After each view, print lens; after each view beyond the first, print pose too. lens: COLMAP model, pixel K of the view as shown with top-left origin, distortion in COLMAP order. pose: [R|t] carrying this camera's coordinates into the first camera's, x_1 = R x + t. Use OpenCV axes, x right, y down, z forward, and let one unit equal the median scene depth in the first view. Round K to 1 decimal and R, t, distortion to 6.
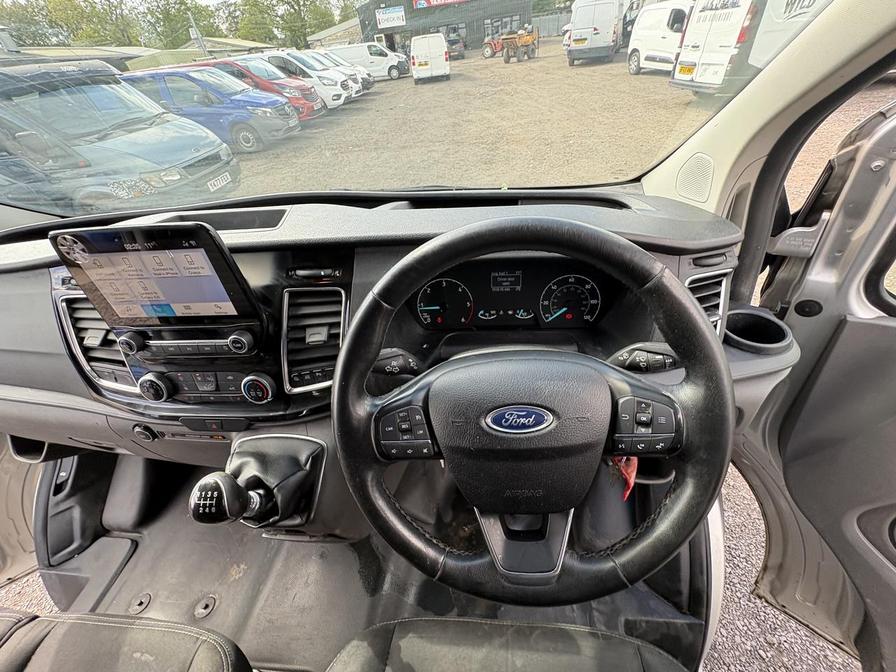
lens RADIAL K [[359.9, 0, 446.6], [0, 359.9, 336.3], [0, 0, 1]] dist [-0.001438, 0.000951]
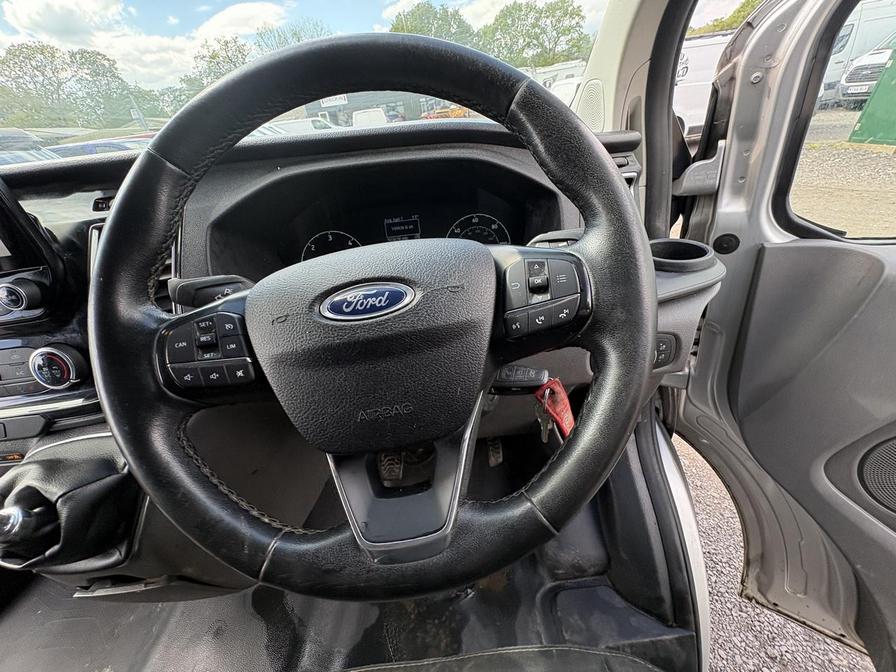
lens RADIAL K [[359.9, 0, 447.9], [0, 359.9, 334.9], [0, 0, 1]] dist [-0.001438, 0.000951]
pose [[0.989757, -0.086895, 0.113273, 0.104738], [0.102208, 0.985248, -0.137260, 0.152749], [-0.099674, 0.147431, 0.984037, 0.121905]]
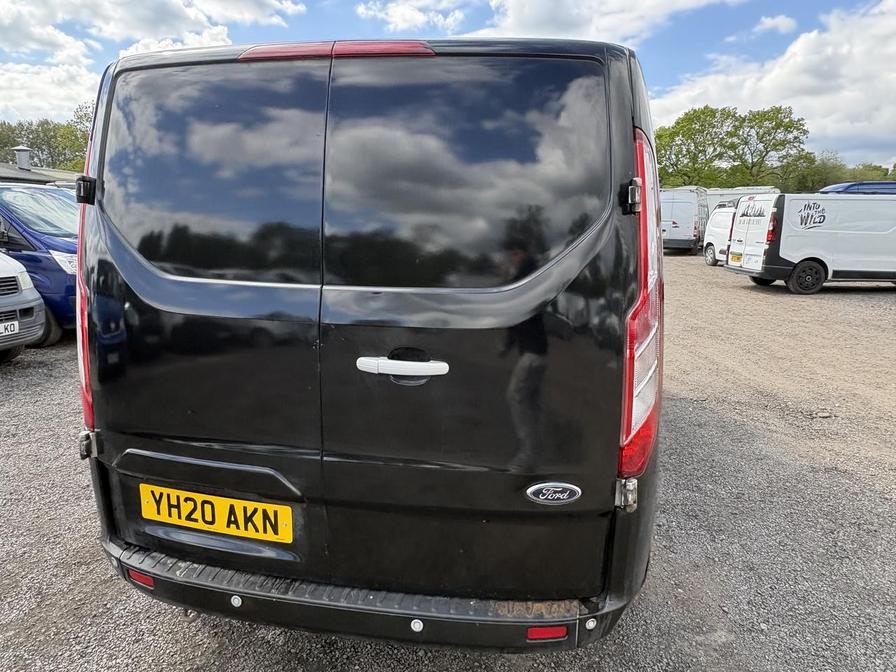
lens RADIAL K [[599.8, 0, 451.4], [0, 599.8, 342.1], [0, 0, 1]] dist [0.001530, -0.001764]
pose [[0.990173, 0.125270, -0.062169, -0.230423], [-0.139825, 0.878633, -0.456567, 3.269681], [-0.002570, 0.460773, 0.887514, -3.705859]]
